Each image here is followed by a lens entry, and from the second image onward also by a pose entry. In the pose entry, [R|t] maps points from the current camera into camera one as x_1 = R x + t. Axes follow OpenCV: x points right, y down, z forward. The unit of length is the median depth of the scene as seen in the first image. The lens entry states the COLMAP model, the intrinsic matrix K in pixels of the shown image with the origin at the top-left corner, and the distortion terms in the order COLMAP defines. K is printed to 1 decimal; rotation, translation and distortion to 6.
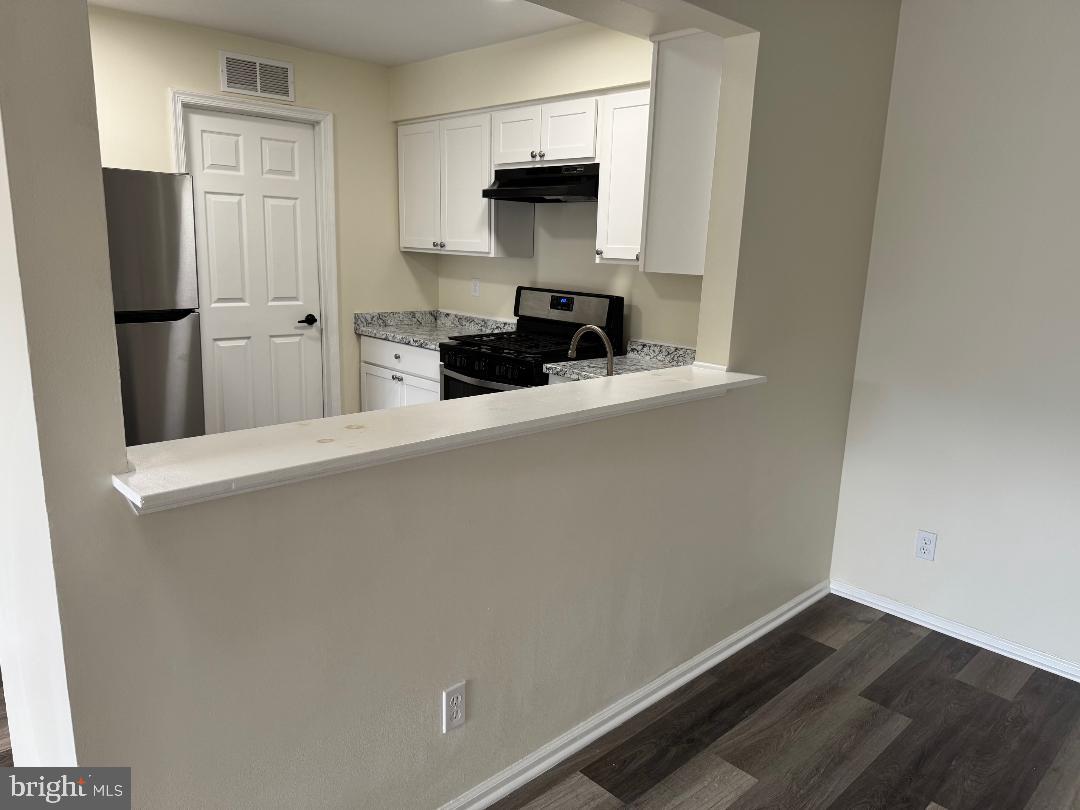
lens RADIAL K [[762.9, 0, 545.0], [0, 762.9, 423.6], [0, 0, 1]] dist [0.069519, -0.093893]
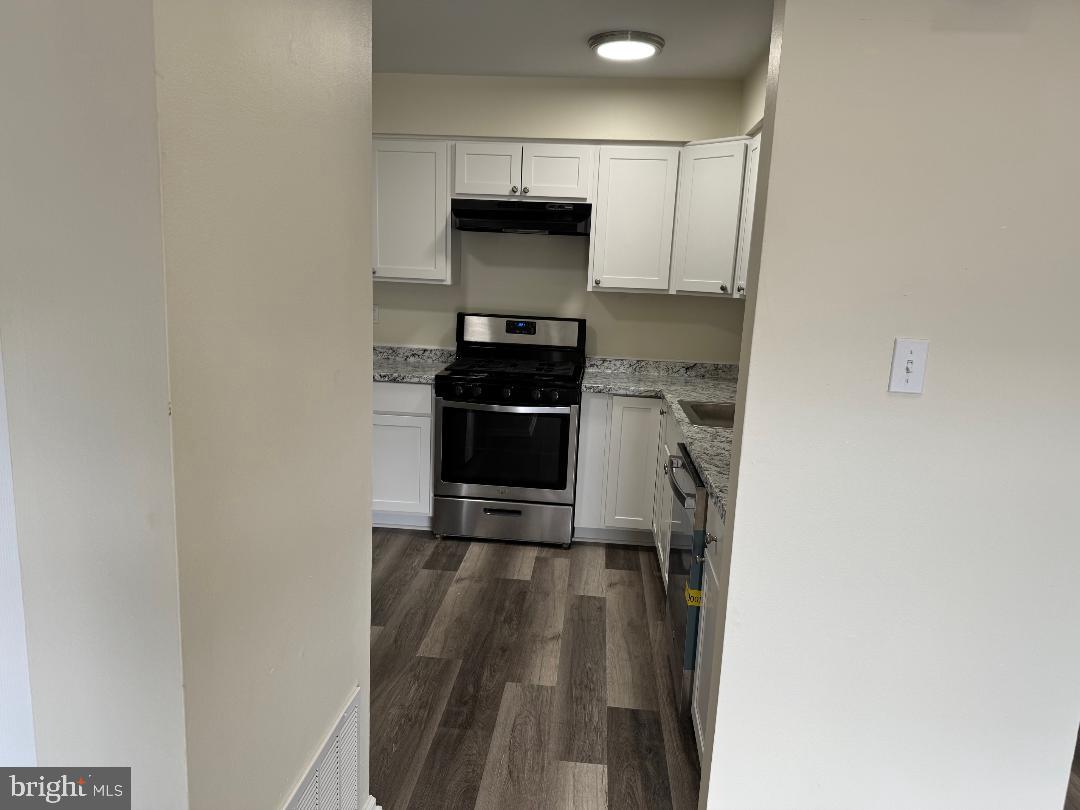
lens RADIAL K [[753.9, 0, 542.8], [0, 753.9, 412.4], [0, 0, 1]] dist [0.123106, -0.008385]
pose [[0.754570, -0.126142, 0.643982, -0.671641], [0.135874, 0.990117, 0.034734, -0.075065], [-0.641999, 0.061291, 0.764252, 0.187026]]
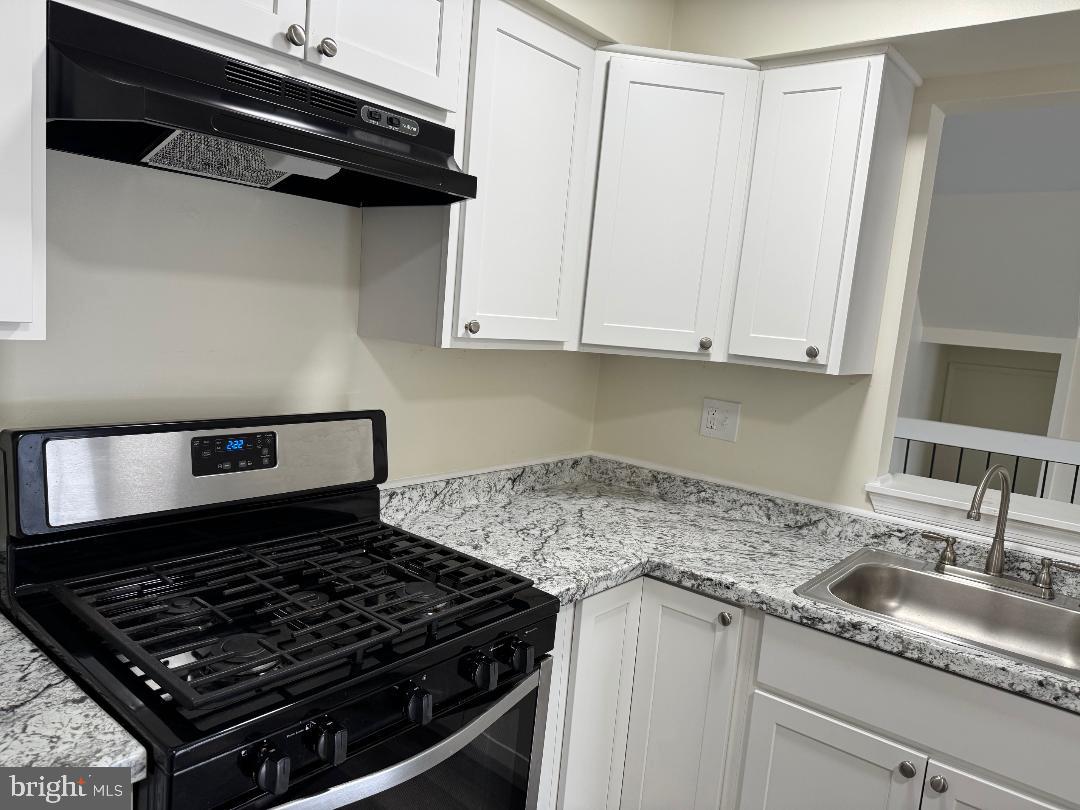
lens RADIAL K [[762.9, 0, 541.6], [0, 762.9, 415.1], [0, 0, 1]] dist [0.069519, -0.093893]
pose [[-0.100083, -0.181400, 0.978303, -0.360188], [0.146197, 0.969887, 0.194795, -0.232779], [-0.984180, 0.162521, -0.070549, 0.909231]]
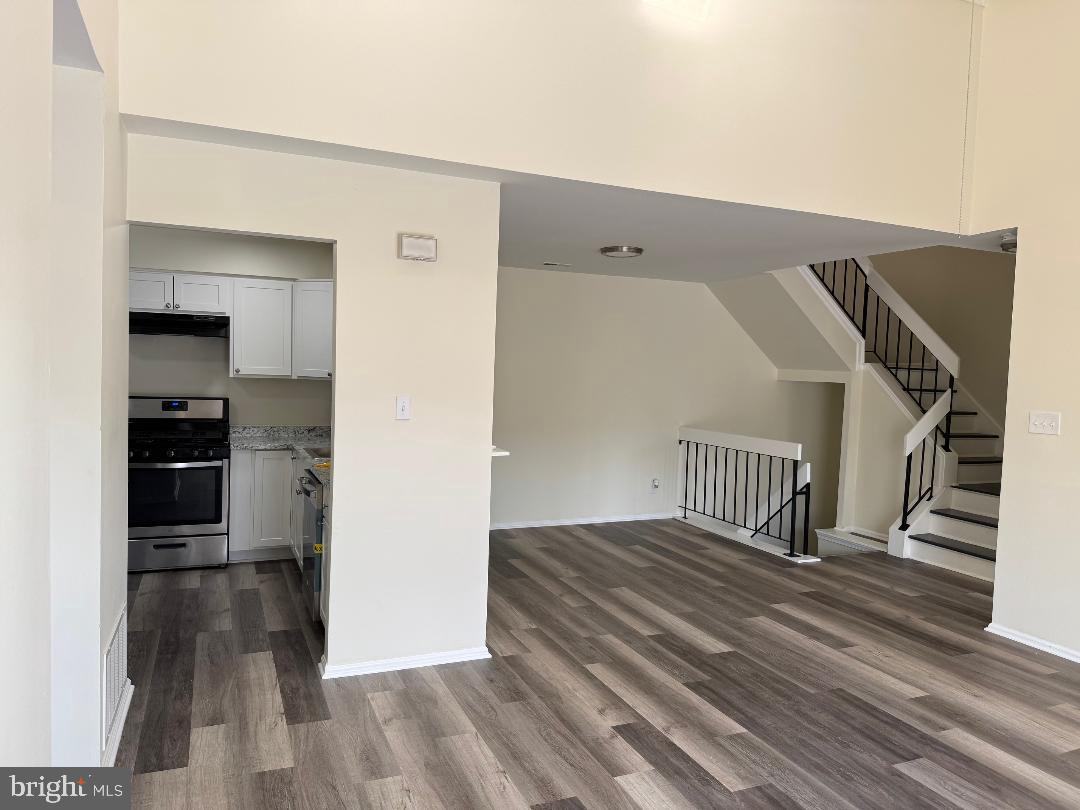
lens RADIAL K [[762.9, 0, 537.7], [0, 762.9, 402.7], [0, 0, 1]] dist [0.069519, -0.093893]
pose [[0.367791, -0.072667, 0.927065, -1.067653], [0.197194, 0.980363, -0.001387, -0.032645], [-0.908760, 0.183322, 0.374898, -0.128691]]
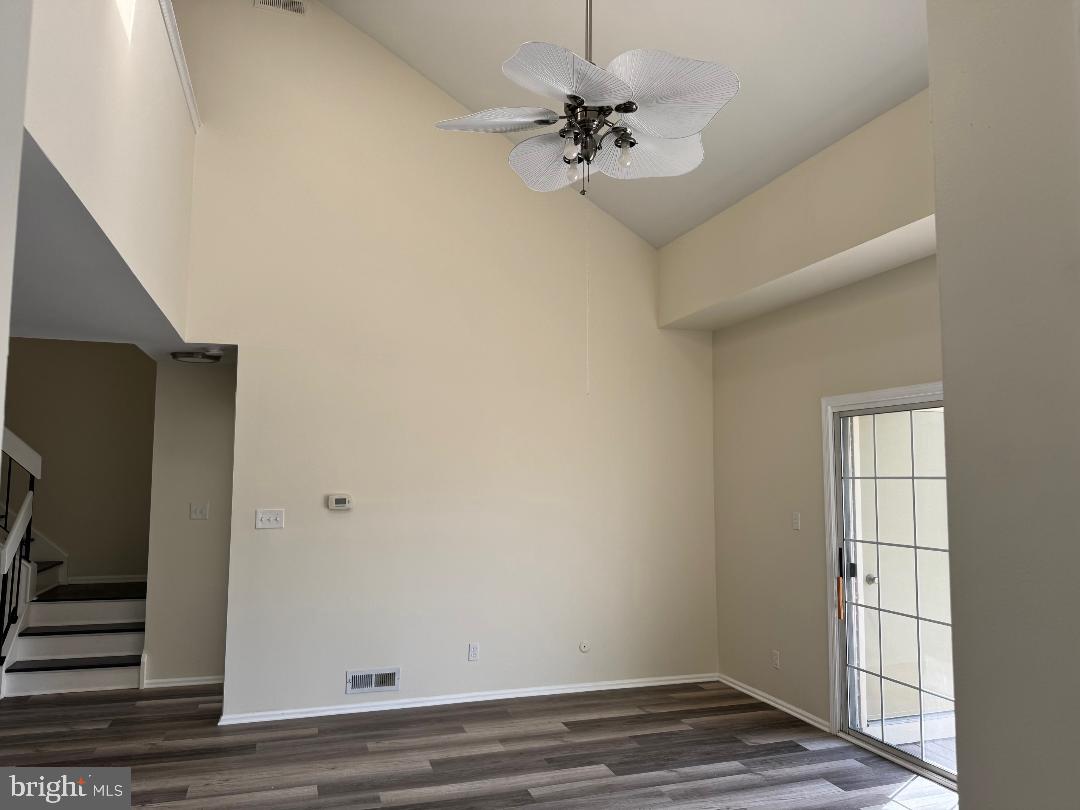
lens RADIAL K [[762.9, 0, 543.5], [0, 762.9, 409.9], [0, 0, 1]] dist [0.069519, -0.093893]
pose [[-0.897906, -0.006239, 0.440144, -0.742063], [0.060581, 0.988634, 0.137600, -0.185940], [-0.435999, 0.150216, -0.887322, 0.532748]]
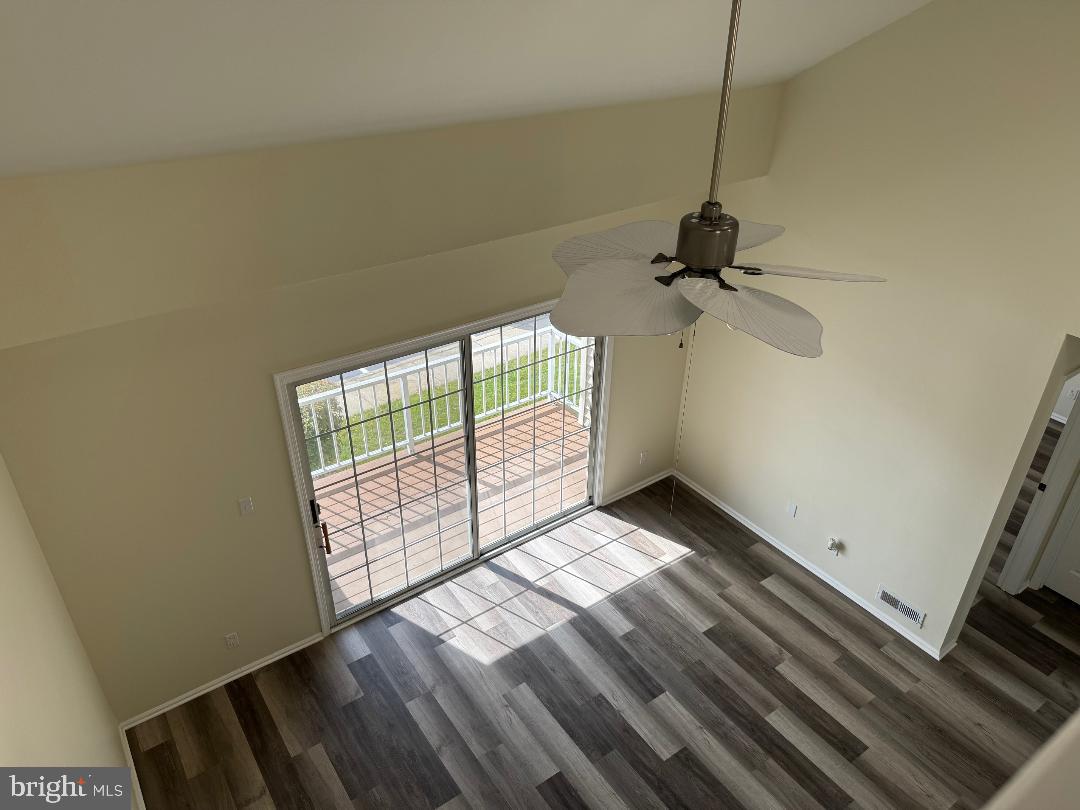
lens RADIAL K [[762.9, 0, 534.9], [0, 762.9, 437.4], [0, 0, 1]] dist [0.069519, -0.093893]
pose [[-0.163211, 0.504390, -0.847911, 0.280623], [-0.249653, 0.810350, 0.530101, -0.585167], [0.954482, 0.298202, -0.006335, -0.390756]]
